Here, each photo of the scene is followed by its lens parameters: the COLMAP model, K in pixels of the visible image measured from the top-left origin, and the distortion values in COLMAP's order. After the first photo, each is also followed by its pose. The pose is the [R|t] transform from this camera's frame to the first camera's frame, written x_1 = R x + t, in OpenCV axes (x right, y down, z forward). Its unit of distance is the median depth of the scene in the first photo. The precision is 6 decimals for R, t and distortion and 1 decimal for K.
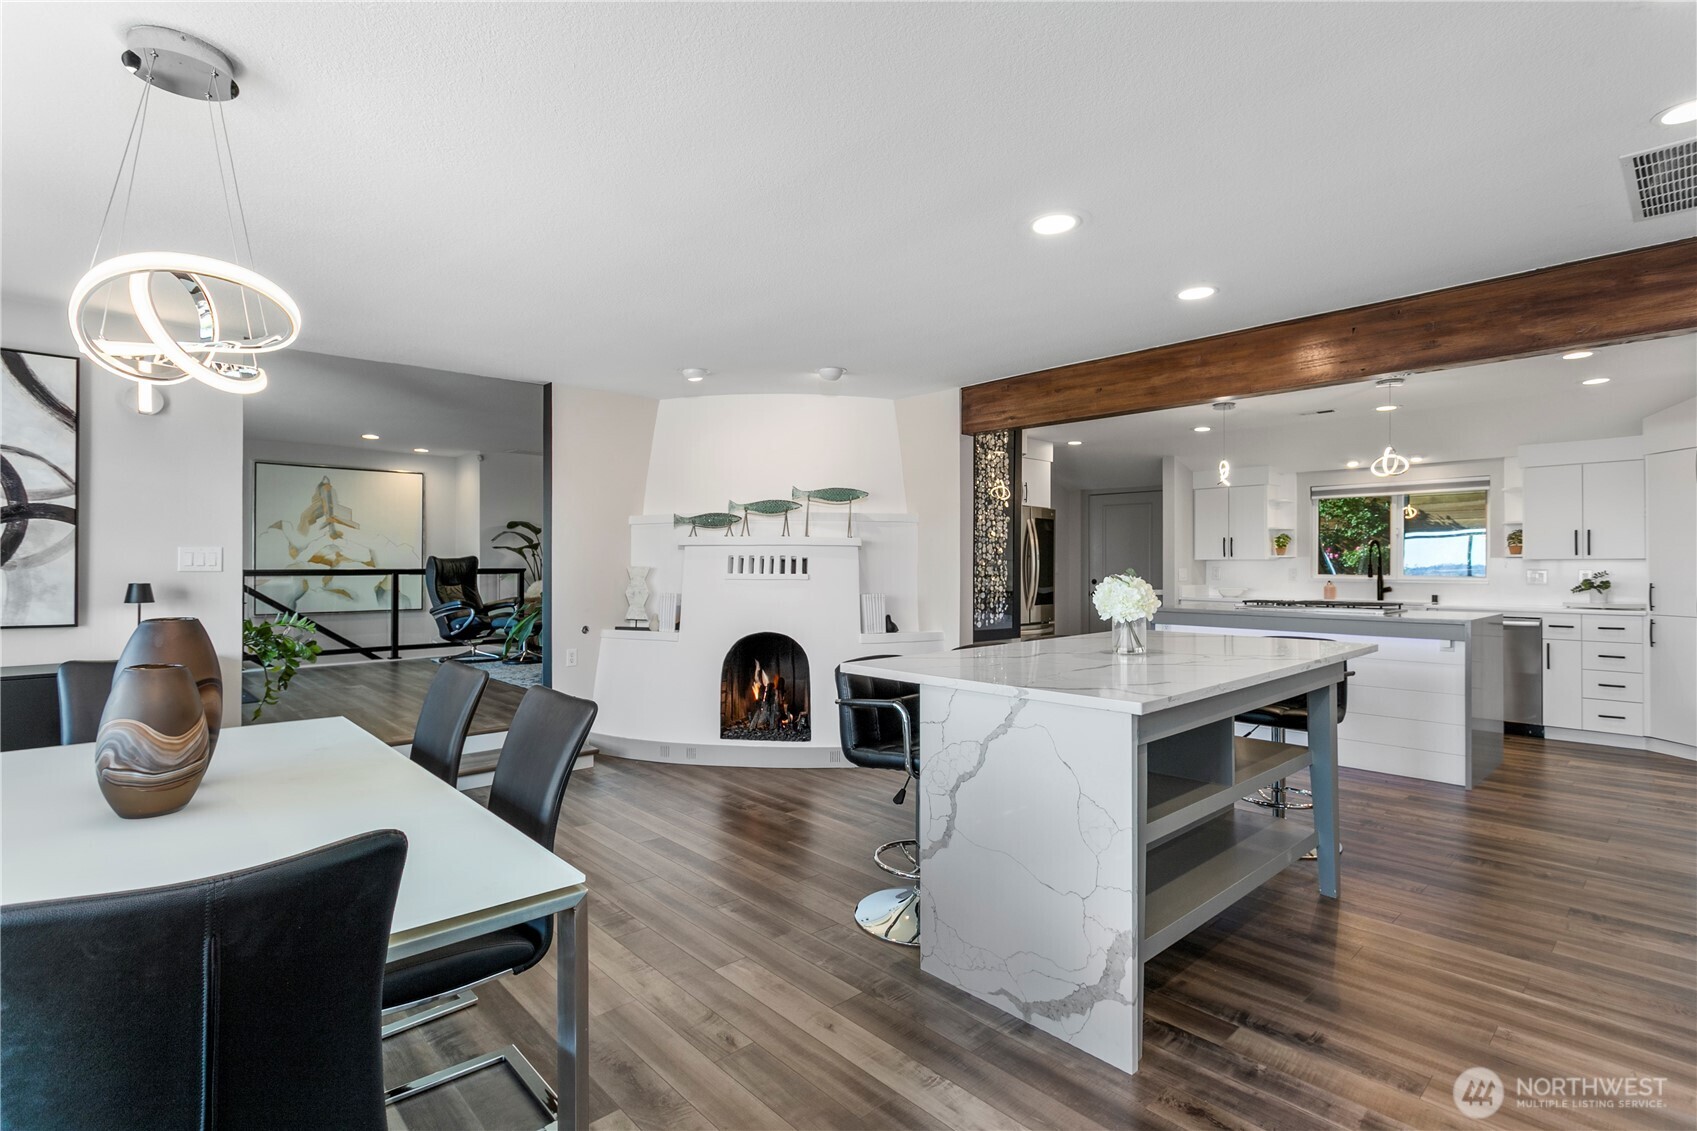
lens RADIAL K [[812.0, 0, 841.9], [0, 812.0, 558.9], [0, 0, 1]] dist [-0.000304, 0.000490]
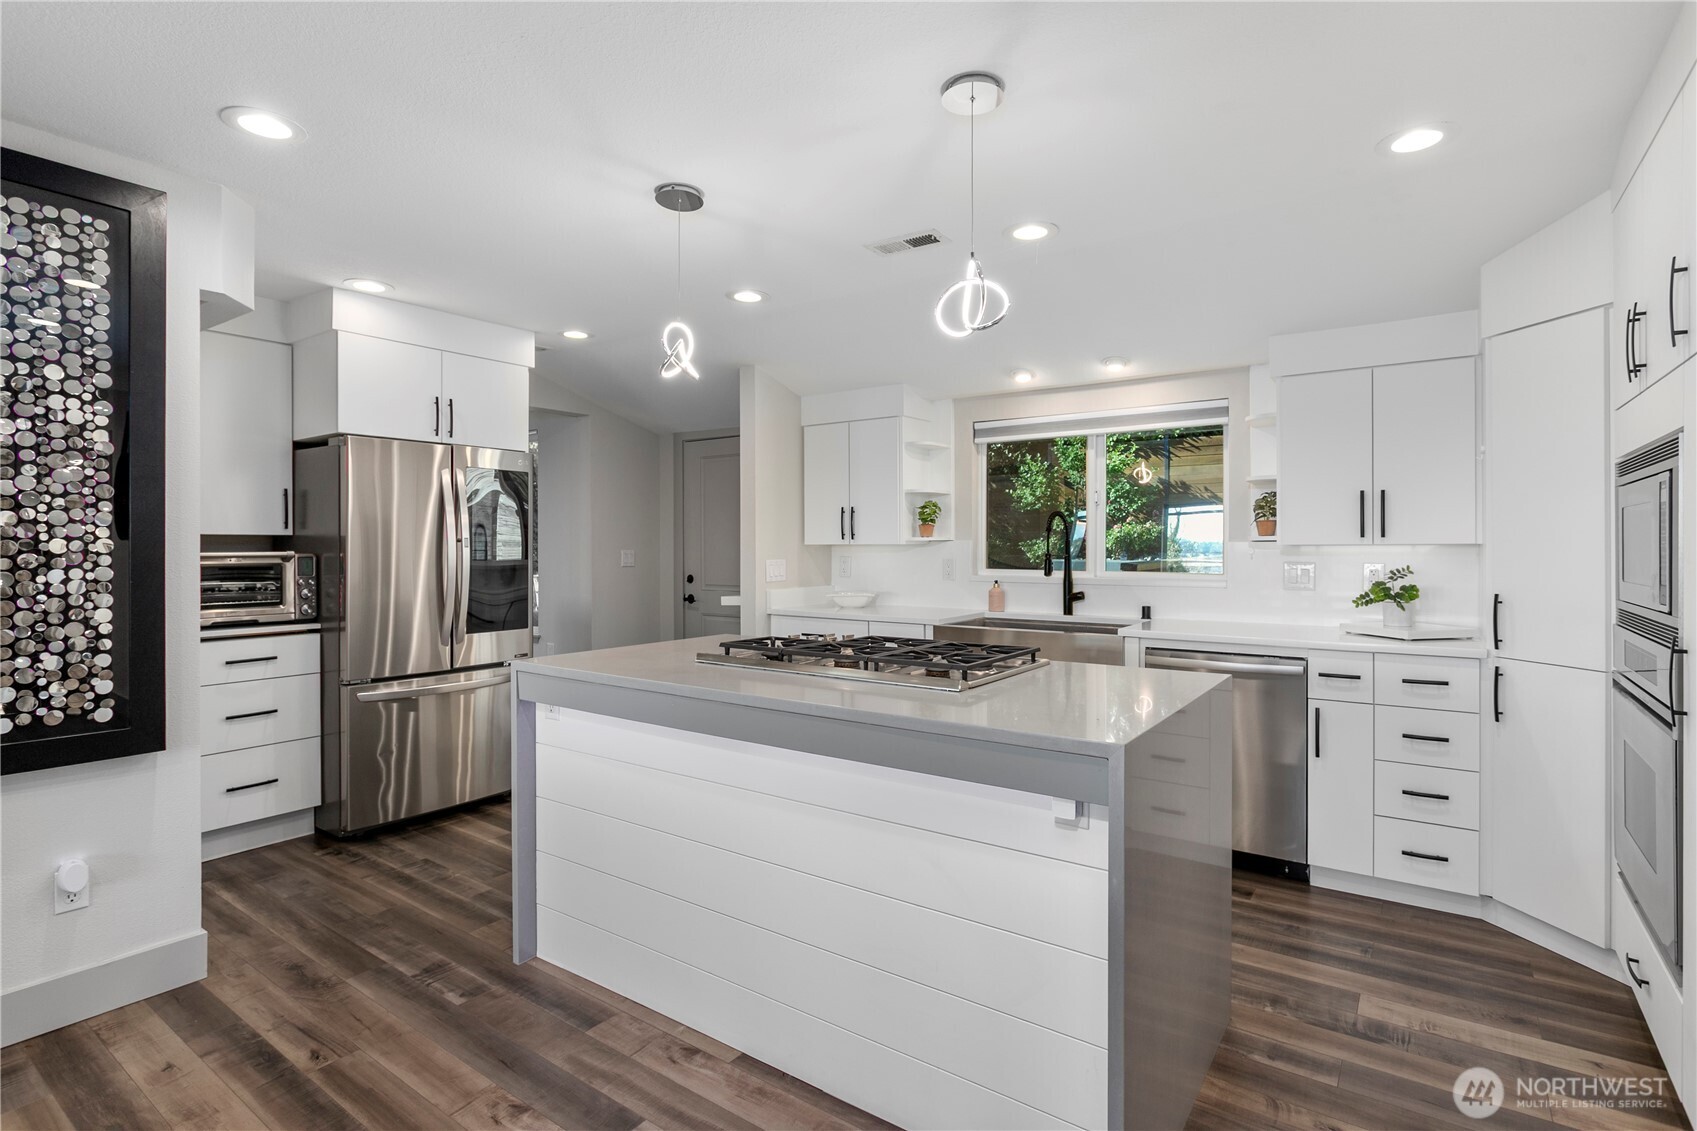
lens RADIAL K [[821.6, 0, 855.4], [0, 821.6, 548.3], [0, 0, 1]] dist [-0.014104, 0.000196]
pose [[0.977370, -0.004829, 0.211484, 0.430973], [0.002574, 0.999937, 0.010934, -0.003599], [-0.211523, -0.010142, 0.977320, 0.505734]]
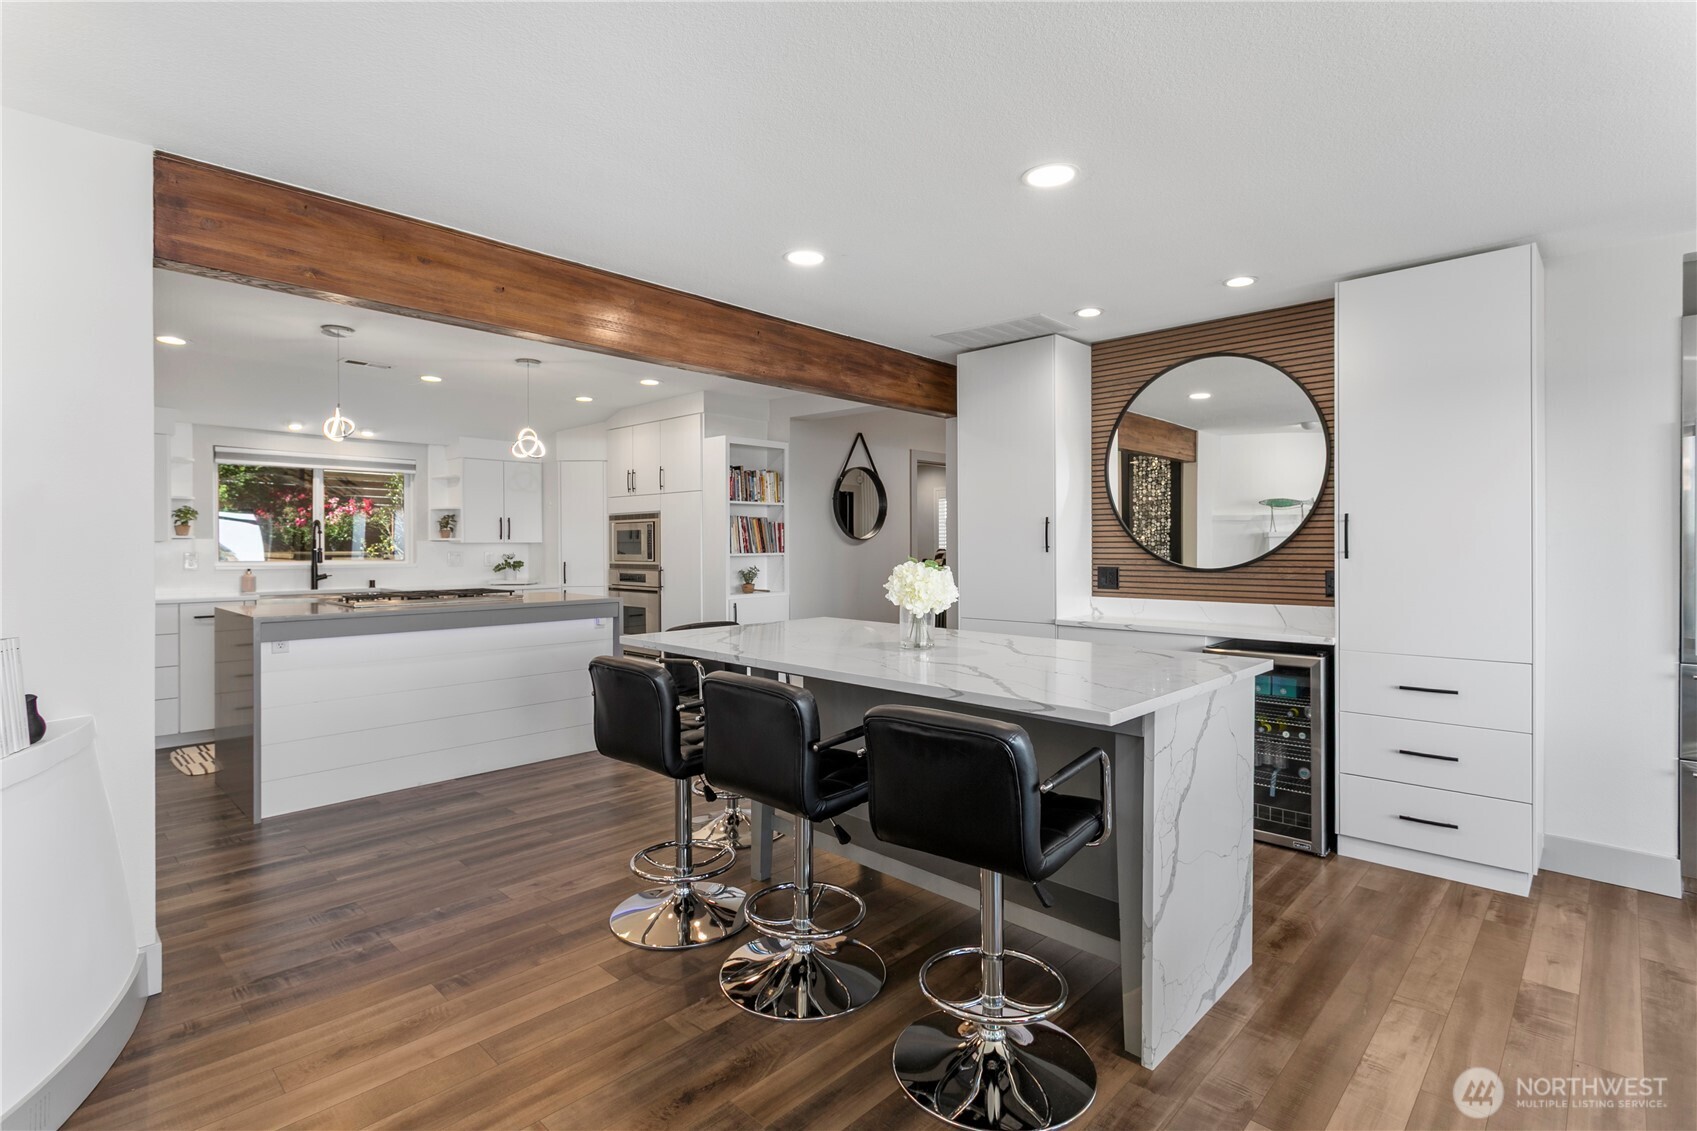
lens RADIAL K [[812.0, 0, 855.5], [0, 812.0, 550.7], [0, 0, 1]] dist [-0.000304, 0.000490]
pose [[-0.075814, -0.008637, 0.997085, -0.265083], [-0.005303, 0.999952, 0.008259, -0.000552], [-0.997108, -0.004662, -0.075857, 0.544079]]
